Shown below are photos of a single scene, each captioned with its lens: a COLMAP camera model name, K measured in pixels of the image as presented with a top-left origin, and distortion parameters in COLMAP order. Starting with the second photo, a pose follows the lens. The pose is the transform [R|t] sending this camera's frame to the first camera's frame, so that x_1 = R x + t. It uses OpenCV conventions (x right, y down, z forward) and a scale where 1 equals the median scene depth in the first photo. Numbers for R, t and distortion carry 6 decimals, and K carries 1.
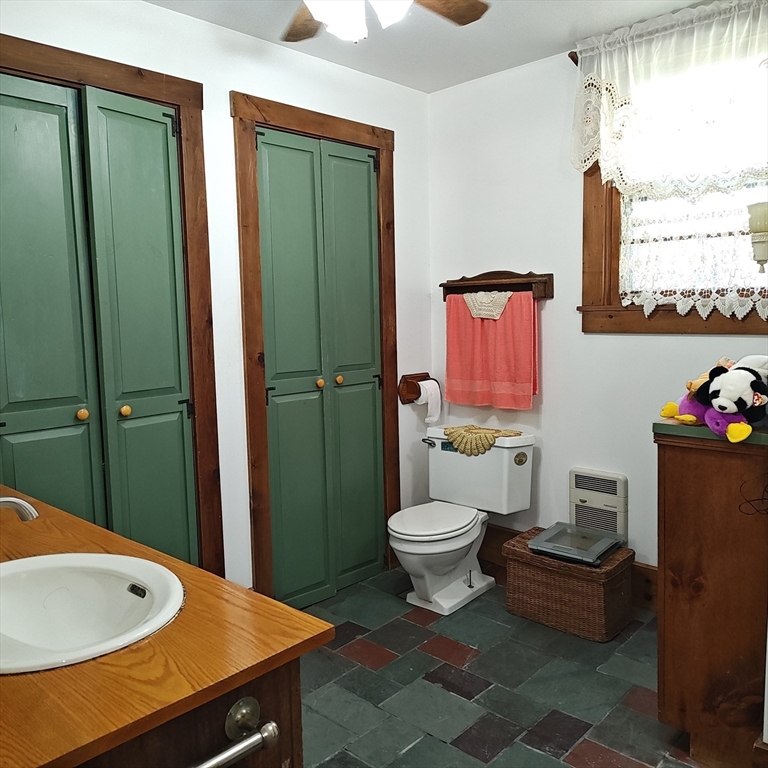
lens RADIAL K [[697.5, 0, 376.0], [0, 697.5, 387.2], [0, 0, 1]] dist [0.053838, -0.033819]
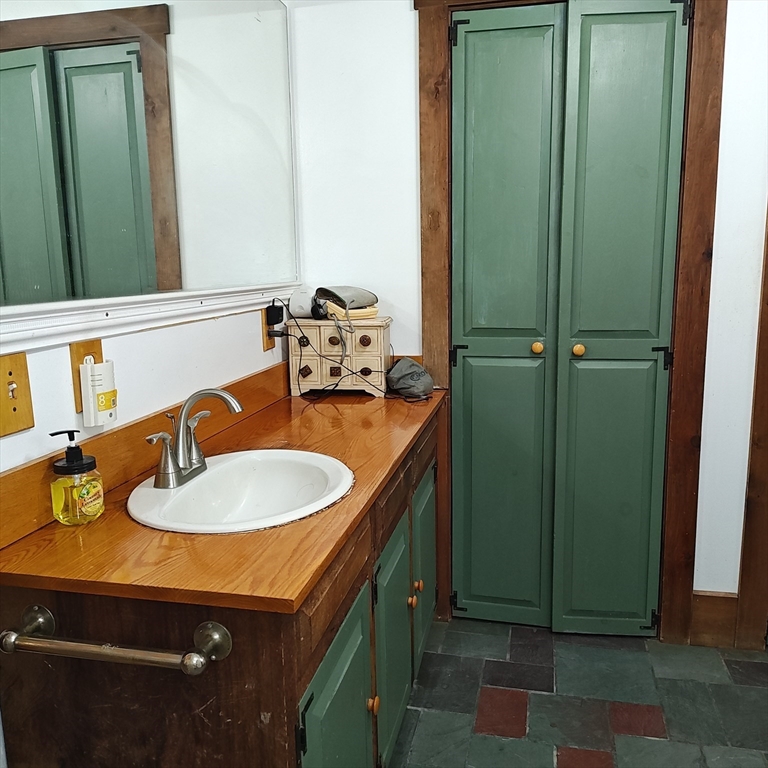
lens RADIAL K [[697.5, 0, 378.0], [0, 697.5, 378.9], [0, 0, 1]] dist [0.053838, -0.033819]
pose [[0.488231, 0.160536, -0.857822, 0.323166], [-0.090111, 0.986955, 0.133416, -0.028974], [0.868050, 0.012162, 0.496328, 0.297156]]
